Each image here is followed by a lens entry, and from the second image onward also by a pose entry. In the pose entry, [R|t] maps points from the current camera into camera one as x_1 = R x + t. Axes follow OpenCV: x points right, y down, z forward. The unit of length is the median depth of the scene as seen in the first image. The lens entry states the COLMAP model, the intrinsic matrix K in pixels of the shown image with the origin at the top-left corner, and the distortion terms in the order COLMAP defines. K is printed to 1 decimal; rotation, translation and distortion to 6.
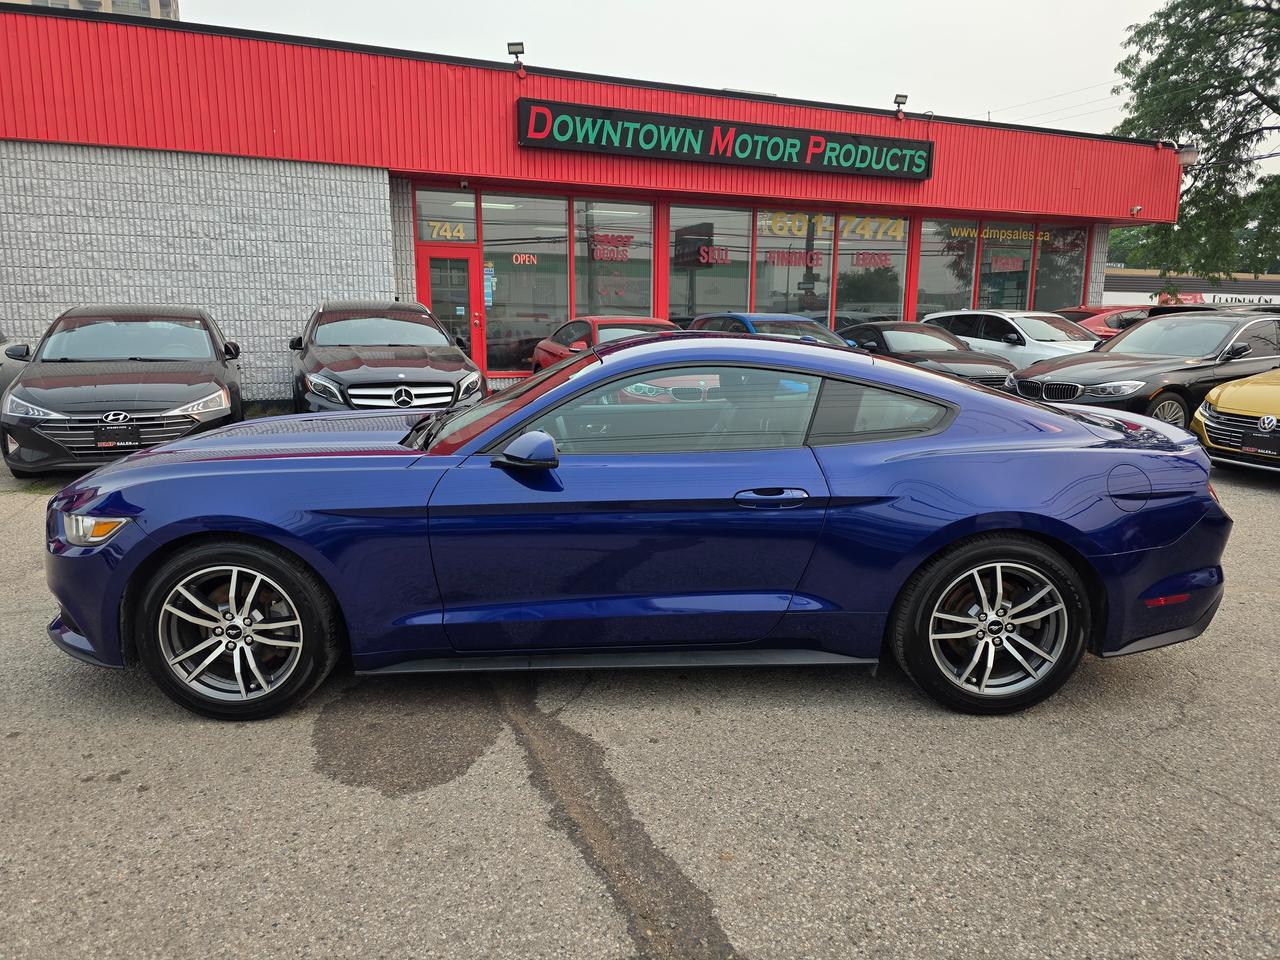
lens RADIAL K [[869.2, 0, 649.1], [0, 869.2, 474.9], [0, 0, 1]] dist [0.047496, -0.057848]
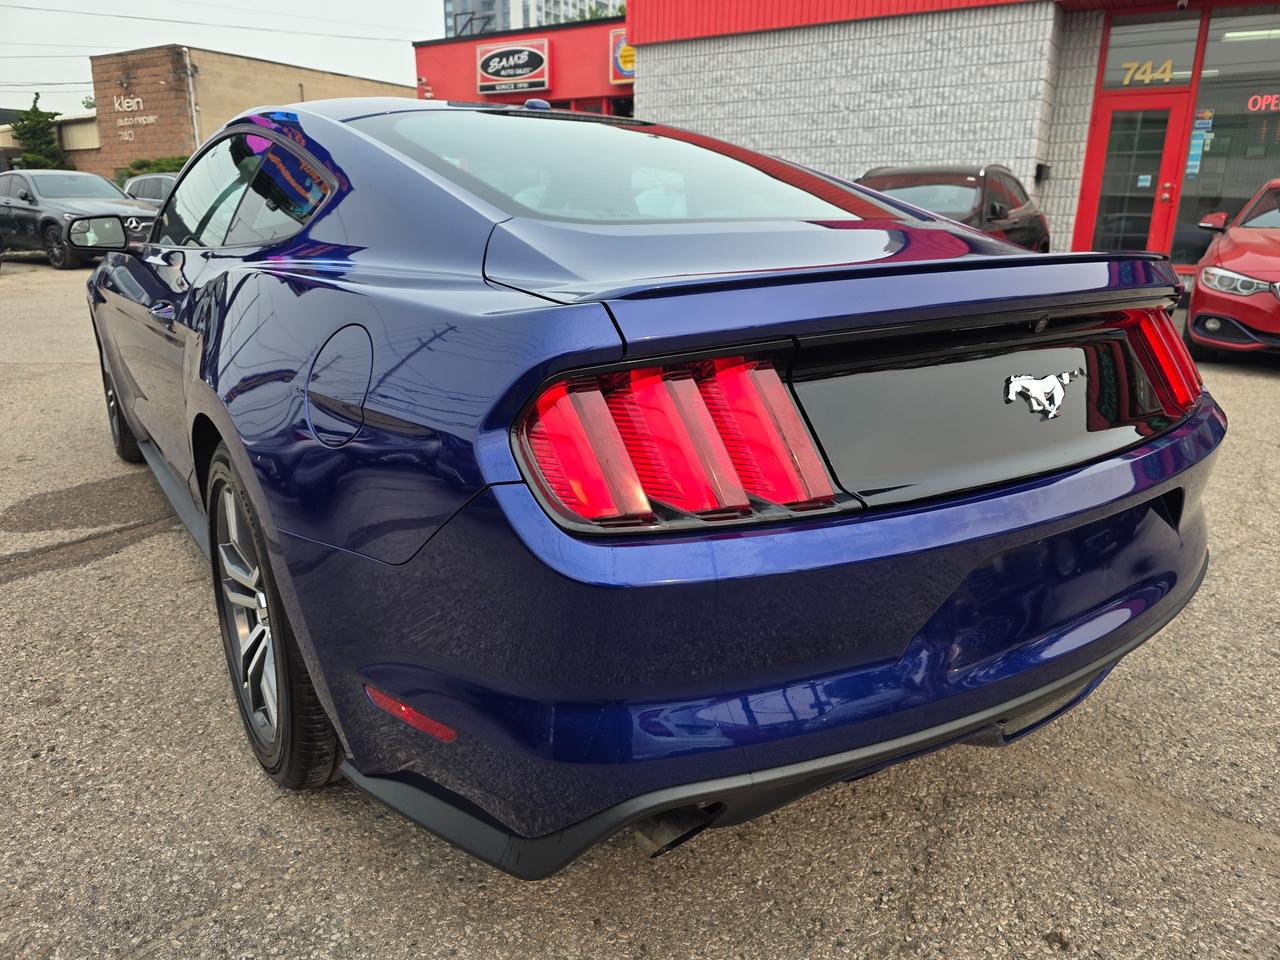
lens RADIAL K [[869.2, 0, 649.1], [0, 869.2, 474.9], [0, 0, 1]] dist [0.047496, -0.057848]
pose [[0.539181, 0.233477, -0.809180, 0.269964], [-0.154517, 0.971920, 0.177473, -0.009765], [0.827894, 0.029342, 0.560116, 0.261859]]
